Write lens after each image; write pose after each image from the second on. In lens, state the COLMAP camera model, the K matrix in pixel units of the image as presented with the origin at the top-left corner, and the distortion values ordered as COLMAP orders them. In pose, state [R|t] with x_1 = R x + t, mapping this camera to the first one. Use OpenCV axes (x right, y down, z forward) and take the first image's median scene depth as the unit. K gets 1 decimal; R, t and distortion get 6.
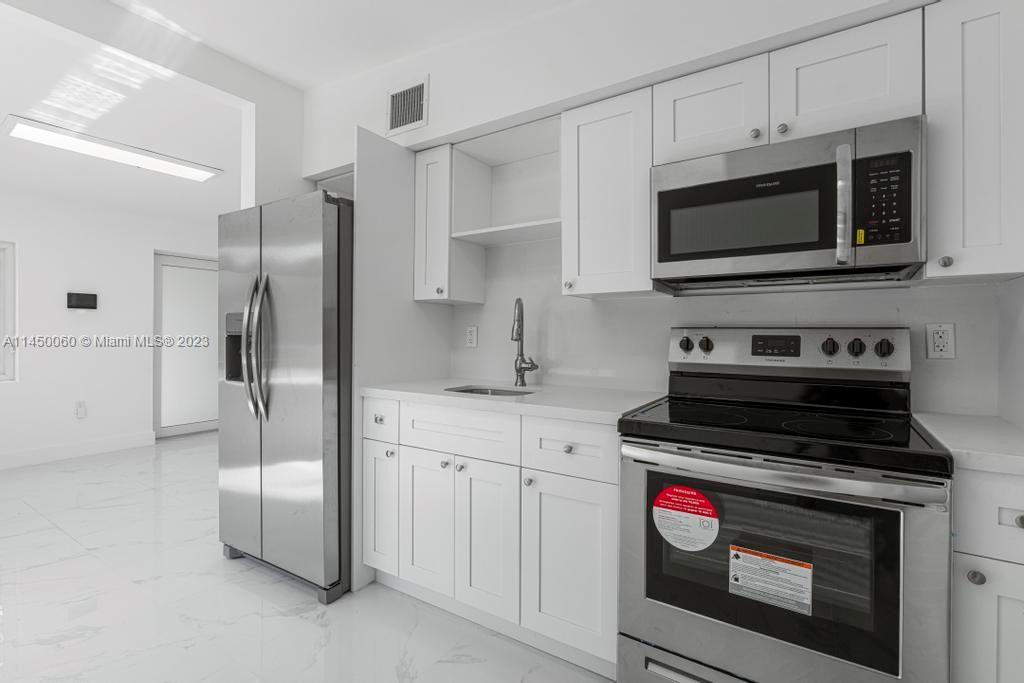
lens RADIAL K [[470.1, 0, 515.6], [0, 470.1, 335.6], [0, 0, 1]] dist [-0.013461, 0.001920]
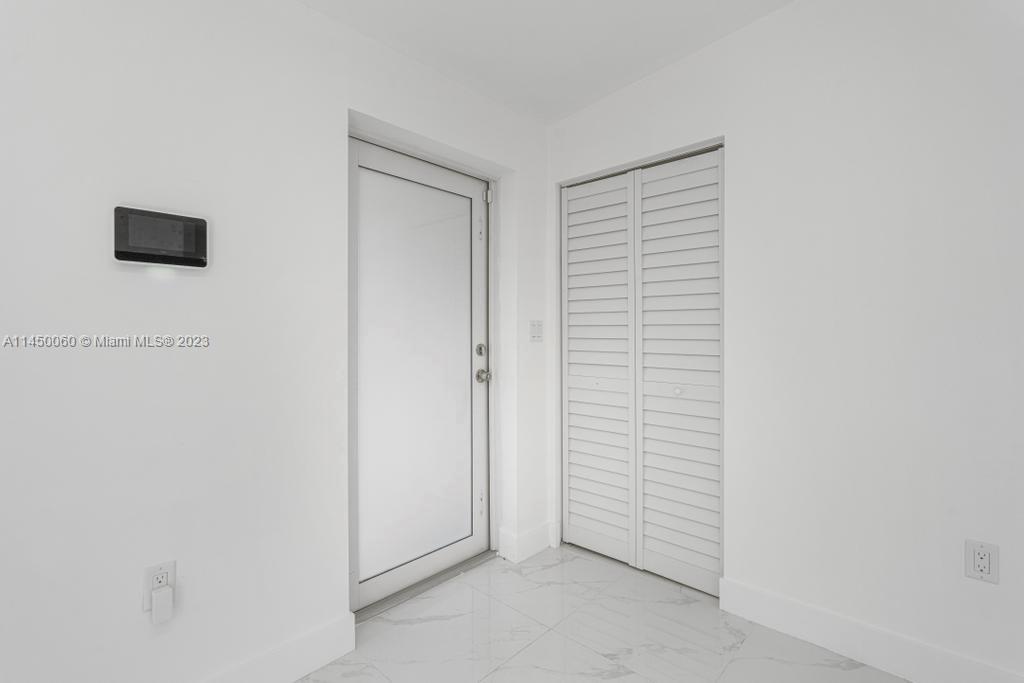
lens RADIAL K [[470.1, 0, 525.3], [0, 470.1, 336.7], [0, 0, 1]] dist [-0.013461, 0.001920]
pose [[0.986756, -0.006528, -0.162078, -0.644447], [0.006833, 0.999976, 0.001327, -0.008697], [0.162065, -0.002417, 0.986777, 0.732897]]
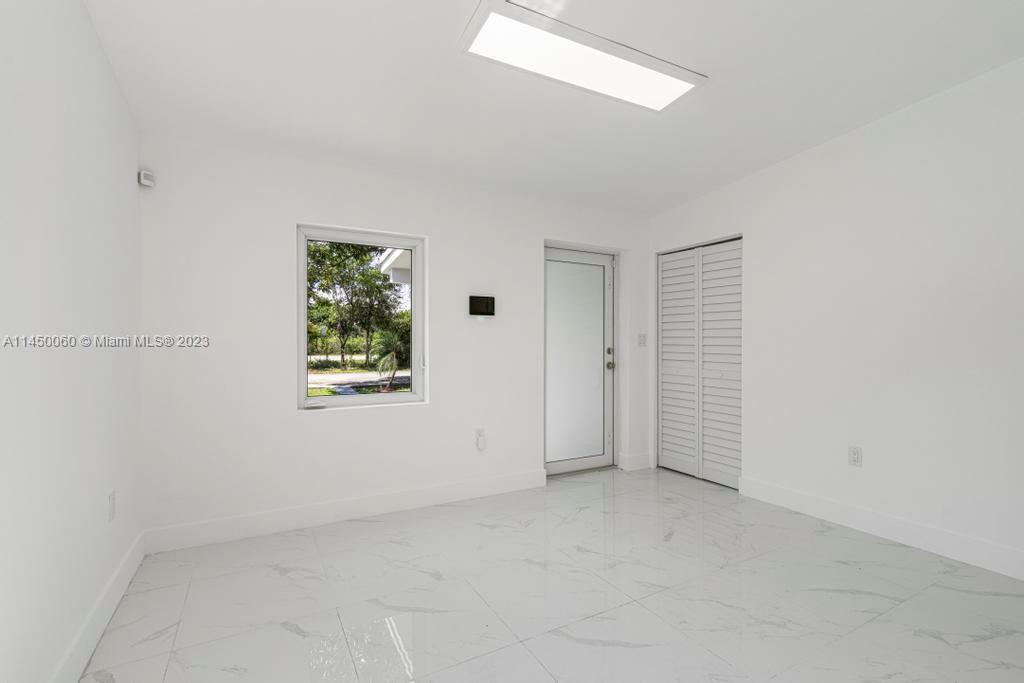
lens RADIAL K [[470.1, 0, 514.7], [0, 470.1, 344.8], [0, 0, 1]] dist [-0.013461, 0.001920]
pose [[0.878334, -0.002605, -0.478040, -0.485686], [0.002528, 0.999996, -0.000805, -0.005237], [0.478040, -0.000502, 0.878338, 0.302189]]
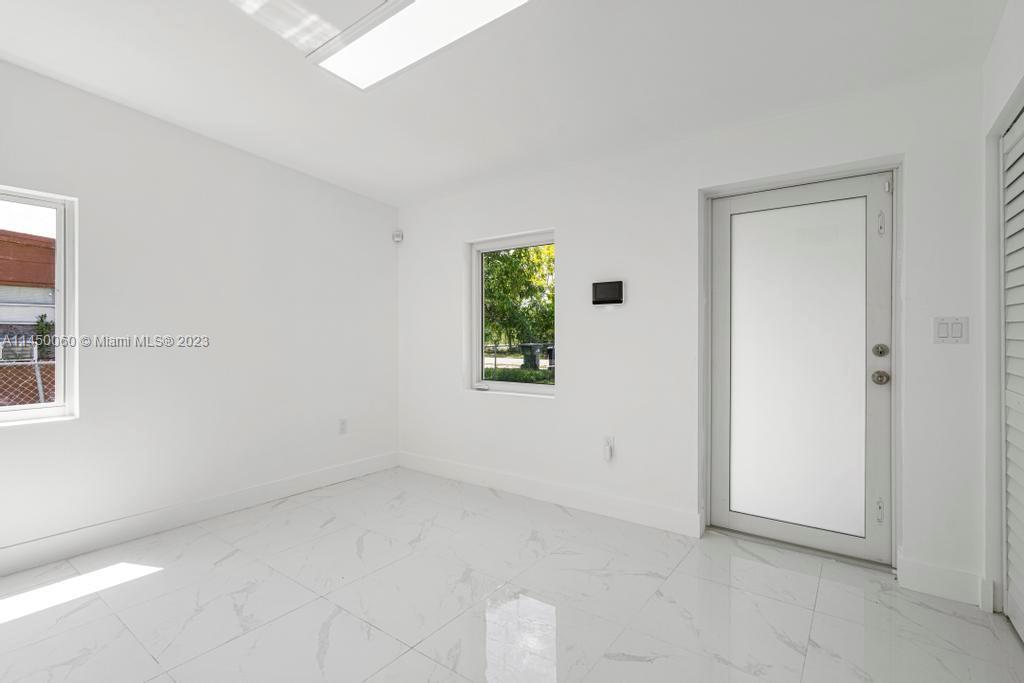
lens RADIAL K [[470.1, 0, 491.5], [0, 470.1, 336.8], [0, 0, 1]] dist [-0.013461, 0.001920]
pose [[-0.079106, 0.001084, -0.996866, -0.215528], [0.001772, 0.999998, 0.000947, -0.009842], [0.996865, -0.001691, -0.079108, 0.879223]]
